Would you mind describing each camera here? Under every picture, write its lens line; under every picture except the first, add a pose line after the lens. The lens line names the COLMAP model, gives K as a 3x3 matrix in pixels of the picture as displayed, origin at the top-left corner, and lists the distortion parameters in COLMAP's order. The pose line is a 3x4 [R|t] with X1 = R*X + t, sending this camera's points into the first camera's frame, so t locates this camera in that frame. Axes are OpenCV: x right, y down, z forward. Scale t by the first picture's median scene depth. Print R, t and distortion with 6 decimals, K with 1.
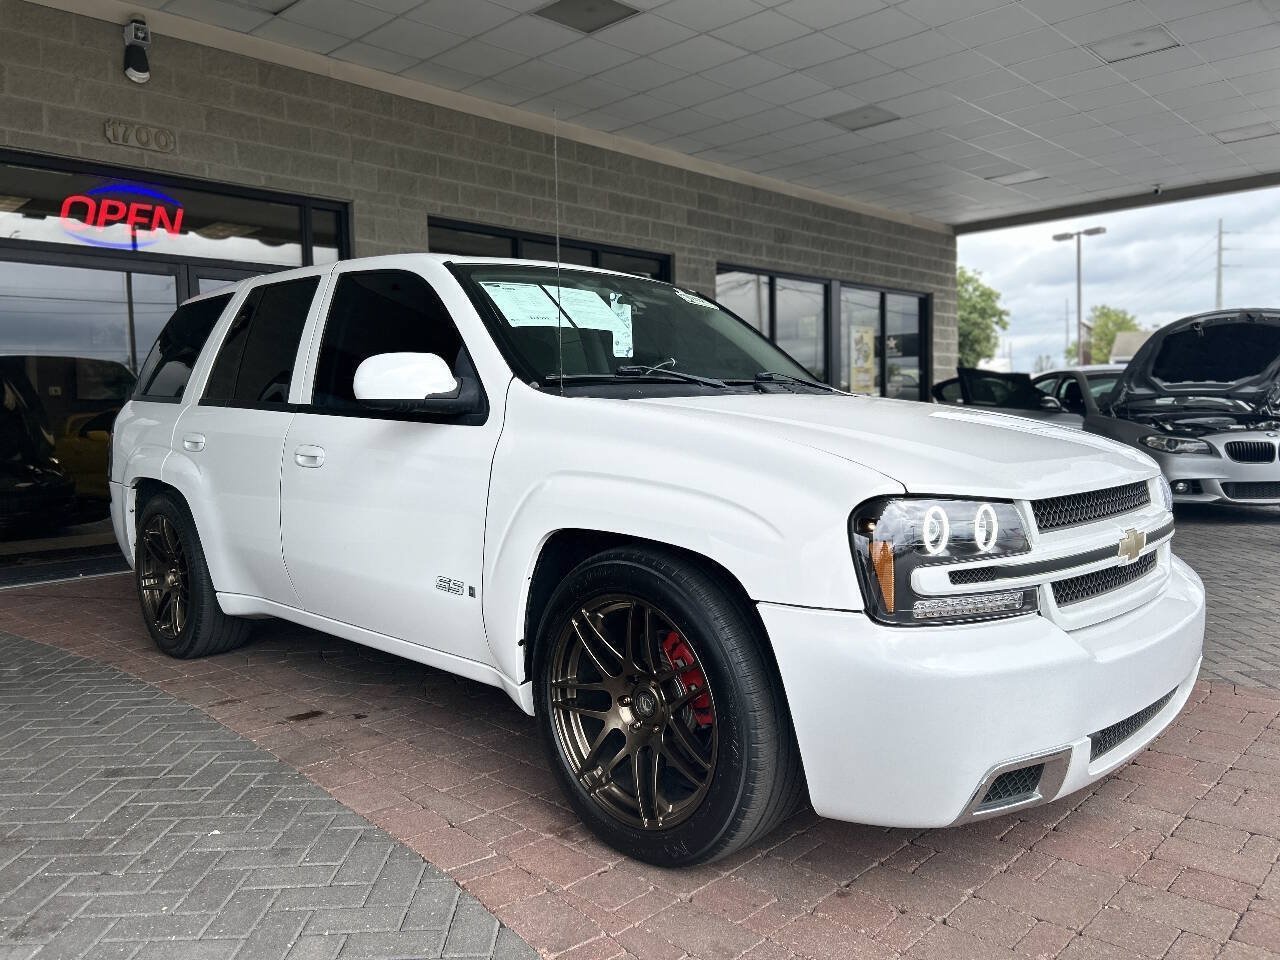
lens RADIAL K [[969.1, 0, 640.7], [0, 969.1, 469.8], [0, 0, 1]] dist [0.044536, -0.050293]
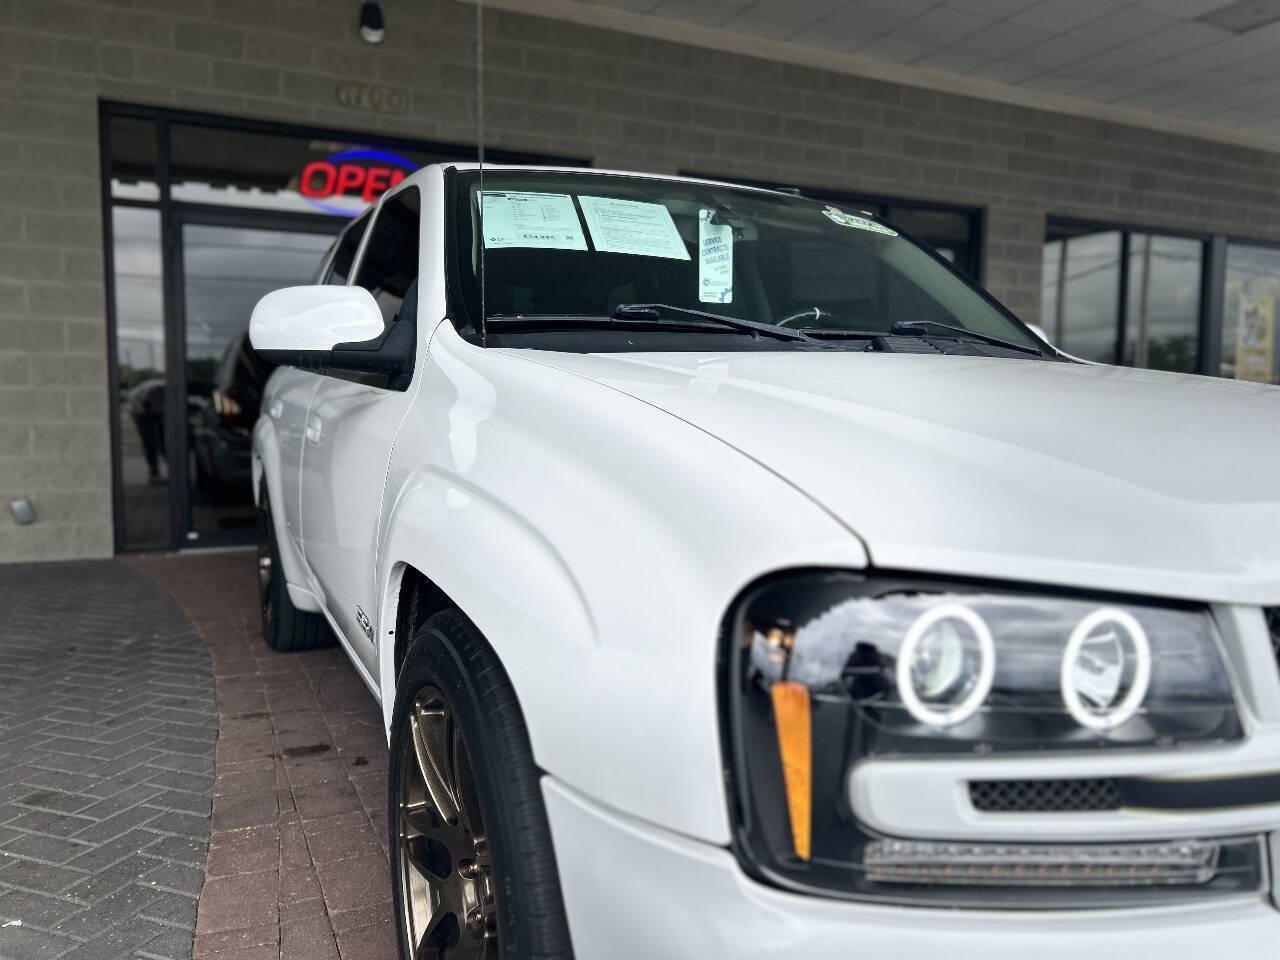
lens RADIAL K [[969.1, 0, 639.2], [0, 969.1, 477.4], [0, 0, 1]] dist [0.044536, -0.050293]
pose [[0.935037, 0.053603, -0.350476, 0.152114], [-0.045510, 0.998474, 0.031295, -0.009425], [0.351618, -0.013312, 0.936049, 0.279958]]
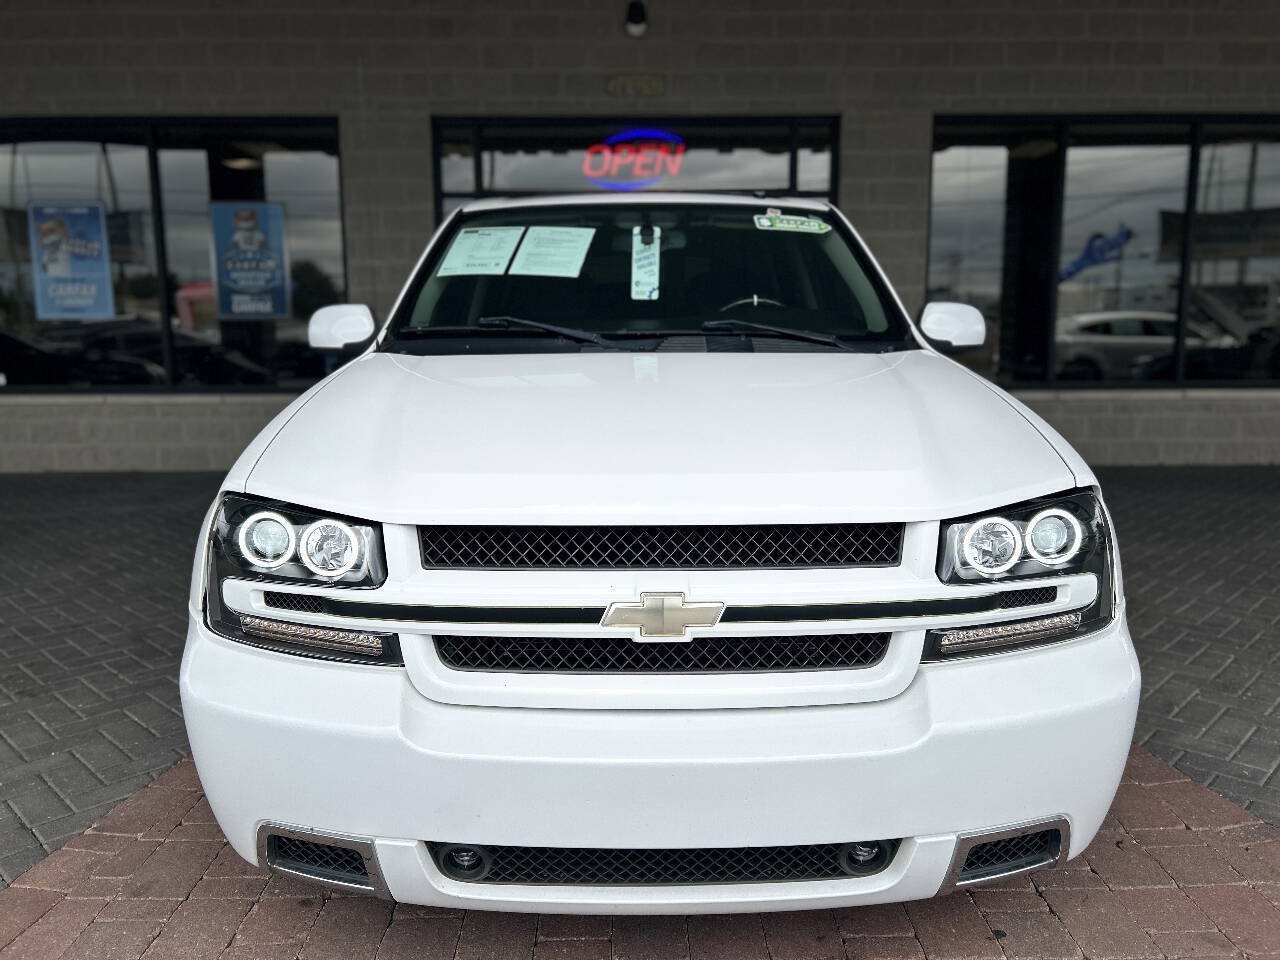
lens RADIAL K [[969.1, 0, 638.2], [0, 969.1, 479.9], [0, 0, 1]] dist [0.044536, -0.050293]
pose [[0.697409, 0.128183, -0.705116, 0.533995], [-0.051125, 0.990267, 0.129453, -0.055873], [0.714847, -0.054233, 0.697175, 0.302901]]
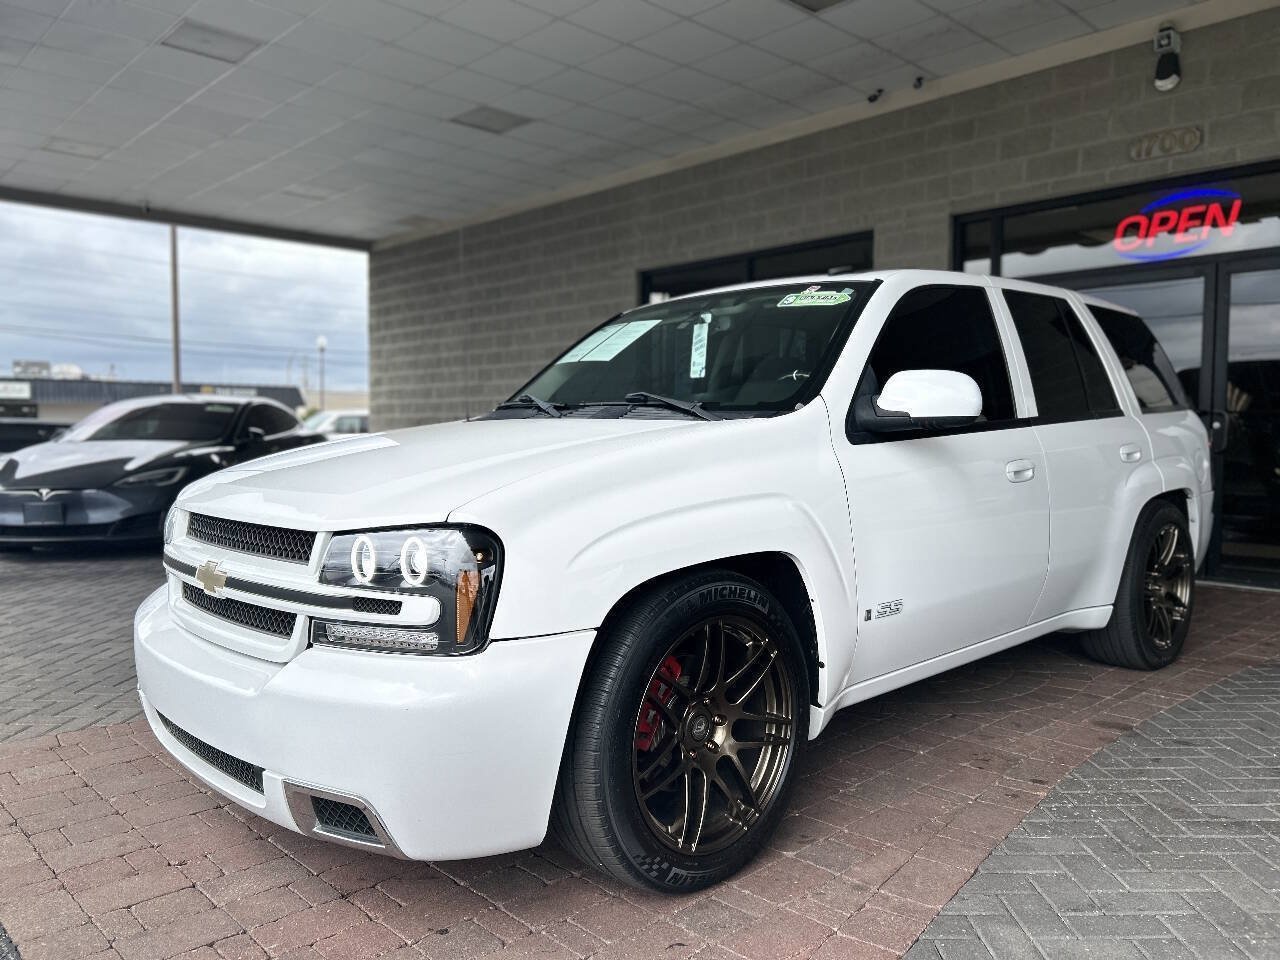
lens RADIAL K [[969.1, 0, 637.0], [0, 969.1, 477.8], [0, 0, 1]] dist [0.044536, -0.050293]
pose [[-0.052201, 0.068953, -0.996253, 0.831863], [-0.057047, 0.995778, 0.071909, -0.068746], [0.997006, 0.060587, -0.048047, 0.835788]]
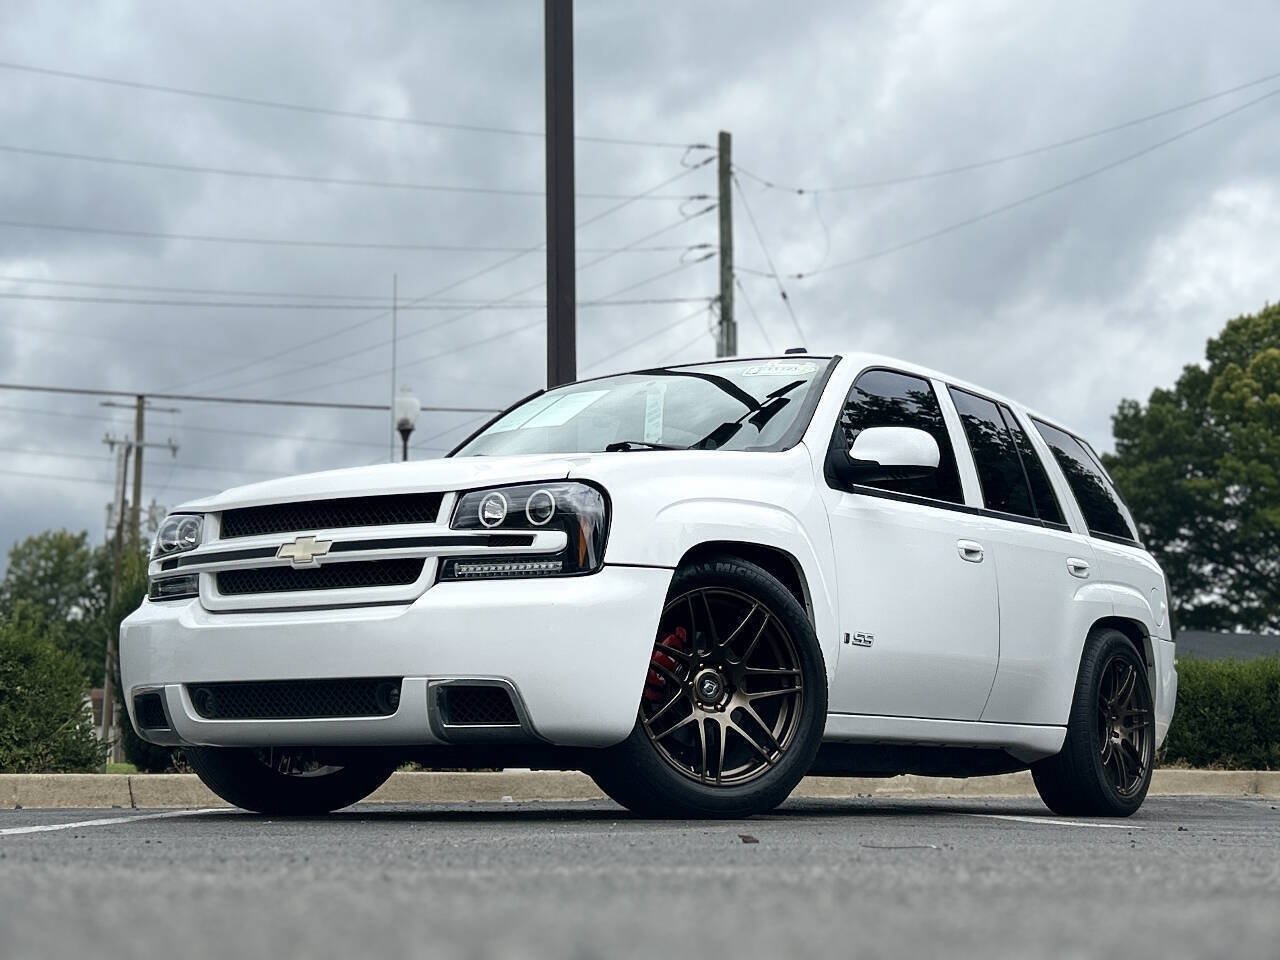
lens RADIAL K [[2034.5, 0, 647.0], [0, 2034.5, 472.8], [0, 0, 1]] dist [0.097398, 0.000000]
pose [[0.180633, -0.135919, -0.974114, 1.627242], [-0.076888, 0.985423, -0.151755, 0.178621], [0.980541, 0.102309, 0.167549, 0.557751]]
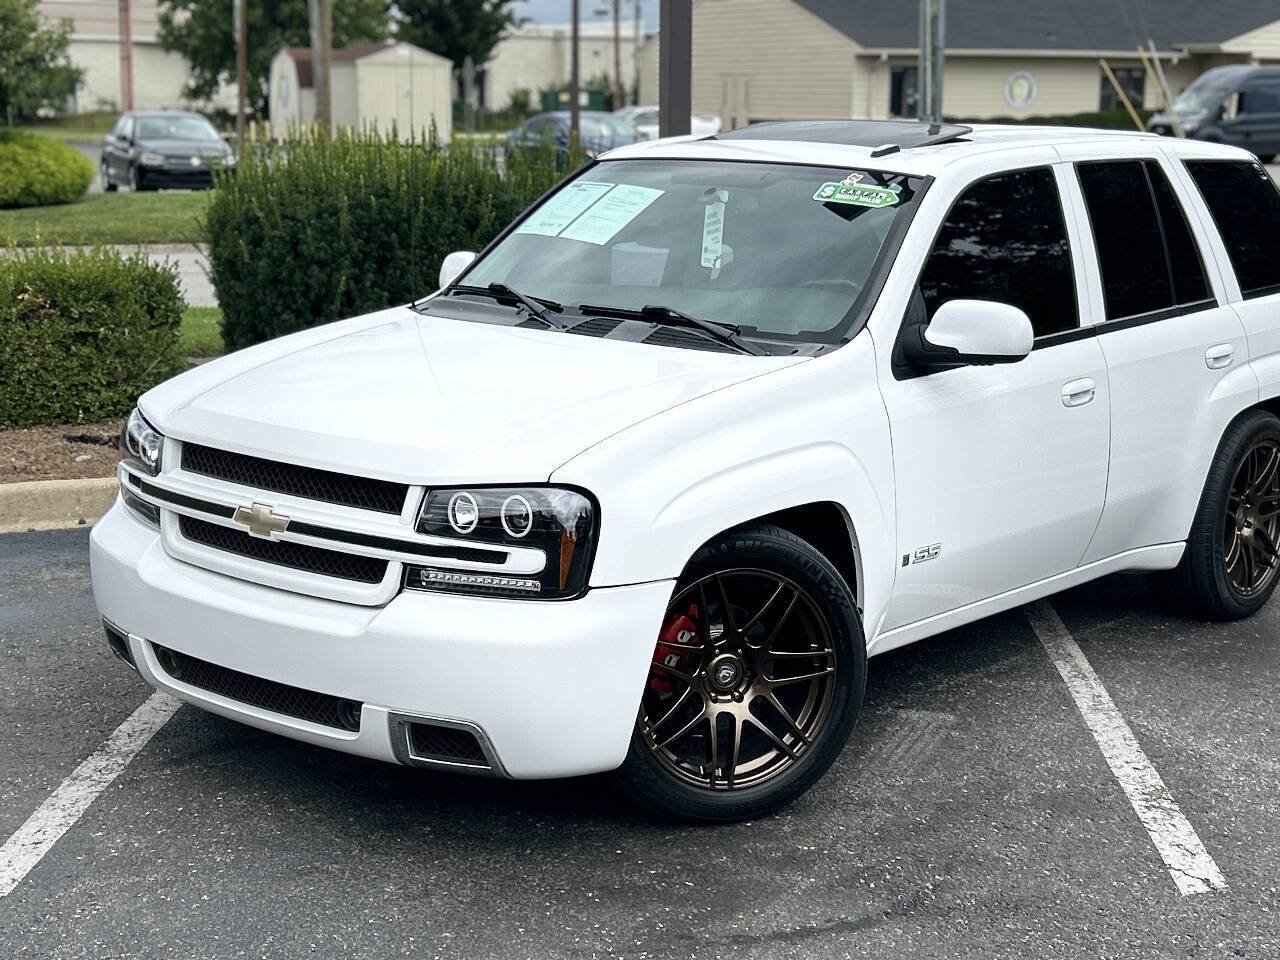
lens RADIAL K [[2034.5, 0, 643.6], [0, 2034.5, 483.5], [0, 0, 1]] dist [0.097398, 0.000000]
pose [[0.075949, 0.193790, -0.978099, 1.433698], [-0.094608, 0.977907, 0.186405, -0.213936], [0.992613, 0.078378, 0.092605, 0.673233]]
